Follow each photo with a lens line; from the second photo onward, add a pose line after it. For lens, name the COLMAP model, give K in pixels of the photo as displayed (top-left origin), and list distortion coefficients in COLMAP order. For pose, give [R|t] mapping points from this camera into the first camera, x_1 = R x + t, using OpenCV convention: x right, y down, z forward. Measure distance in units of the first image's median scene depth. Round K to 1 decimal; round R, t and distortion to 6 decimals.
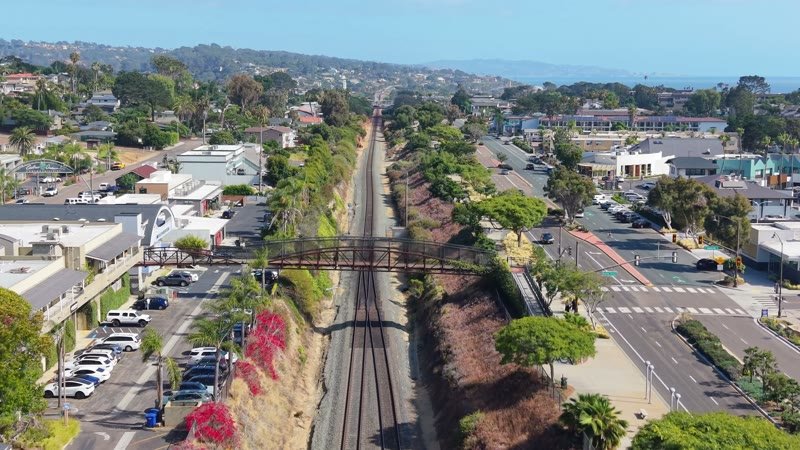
lens RADIAL K [[1100.1, 0, 399.4], [0, 1100.1, 225.1], [0, 0, 1]] dist [0.208488, -0.769126]
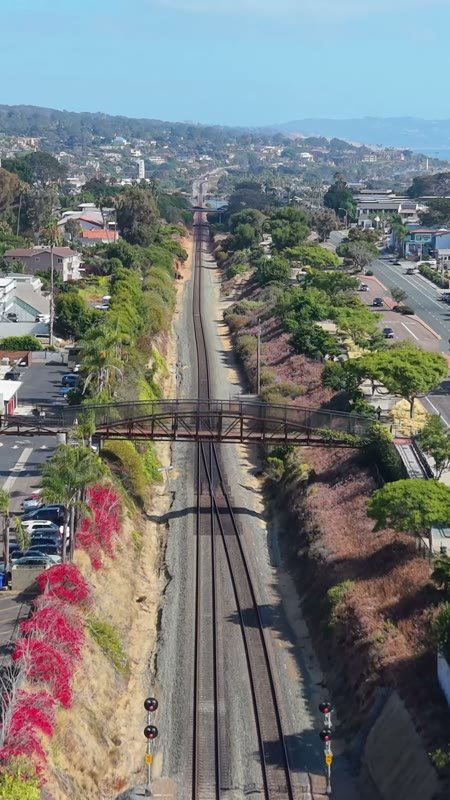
lens RADIAL K [[1957.8, 0, 226.5], [0, 1957.8, 400.0], [0, 0, 1]] dist [0.185037, -0.117460]
pose [[0.999995, -0.000279, -0.003157, -0.007995], [0.000261, 0.999983, -0.005830, 0.009782], [0.003158, 0.005829, 0.999978, -0.210050]]
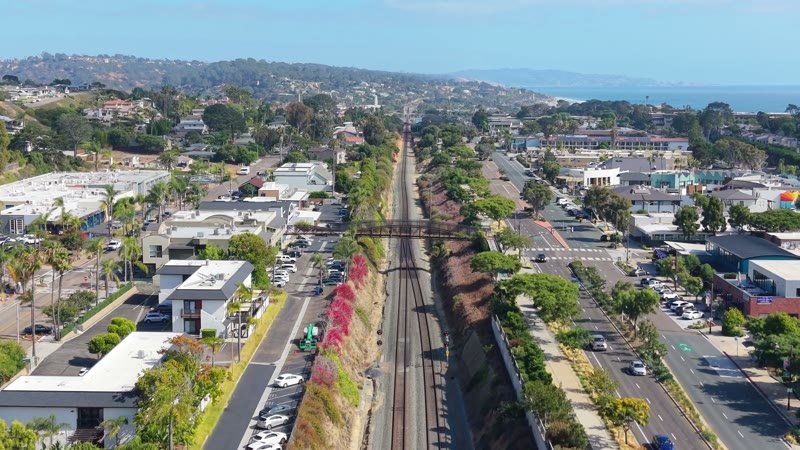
lens RADIAL K [[1100.1, 0, 399.4], [0, 1100.1, 225.1], [0, 0, 1]] dist [0.208488, -0.769126]
pose [[0.999691, 0.002532, -0.024731, 0.000785], [-0.002717, 0.999968, -0.007473, 0.016852], [0.024711, 0.007538, 0.999666, -0.407637]]
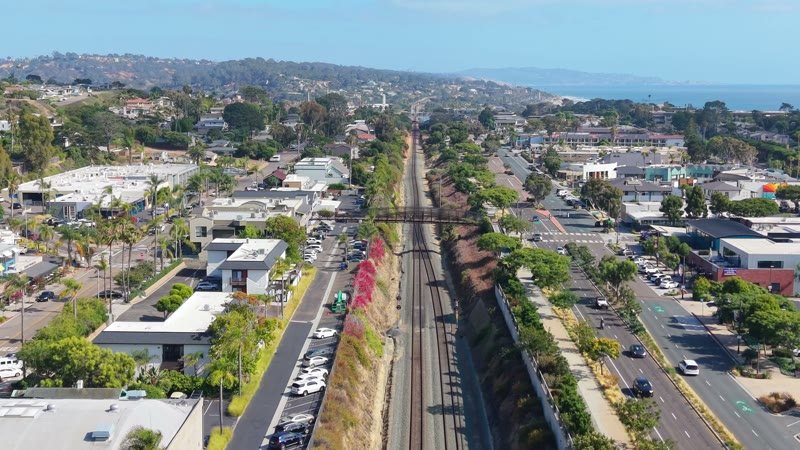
lens RADIAL K [[1100.1, 0, 399.4], [0, 1100.1, 225.1], [0, 0, 1]] dist [0.208488, -0.769126]
pose [[0.999529, 0.003397, -0.030502, -0.003309], [-0.003594, 0.999973, -0.006425, 0.029148], [0.030480, 0.006531, 0.999514, -0.510061]]
